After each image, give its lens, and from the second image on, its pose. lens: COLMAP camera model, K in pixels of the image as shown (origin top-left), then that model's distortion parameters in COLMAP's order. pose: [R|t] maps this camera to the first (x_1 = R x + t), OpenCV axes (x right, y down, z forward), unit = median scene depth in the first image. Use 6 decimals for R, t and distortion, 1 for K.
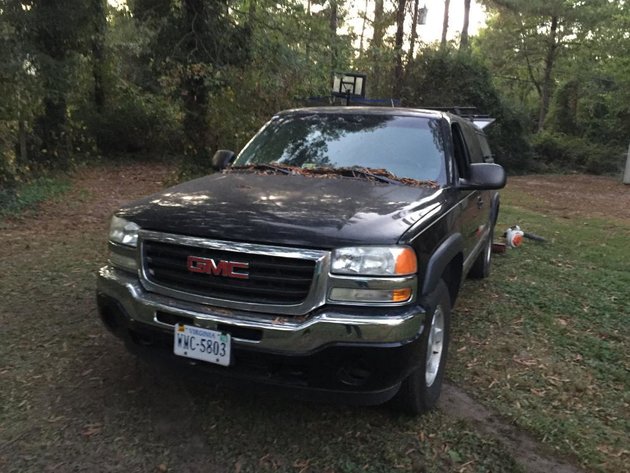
lens RADIAL K [[525.8, 0, 315.0], [0, 525.8, 236.5], [0, 0, 1]] dist [0.076780, -0.101679]
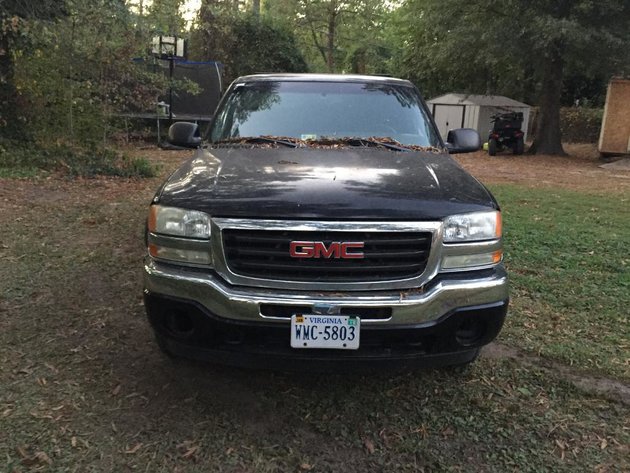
lens RADIAL K [[525.8, 0, 315.0], [0, 525.8, 236.5], [0, 0, 1]] dist [0.076780, -0.101679]
pose [[0.927702, -0.105383, 0.358139, -0.546873], [0.082106, 0.993437, 0.079638, -0.042874], [-0.364181, -0.044475, 0.930266, 0.133007]]
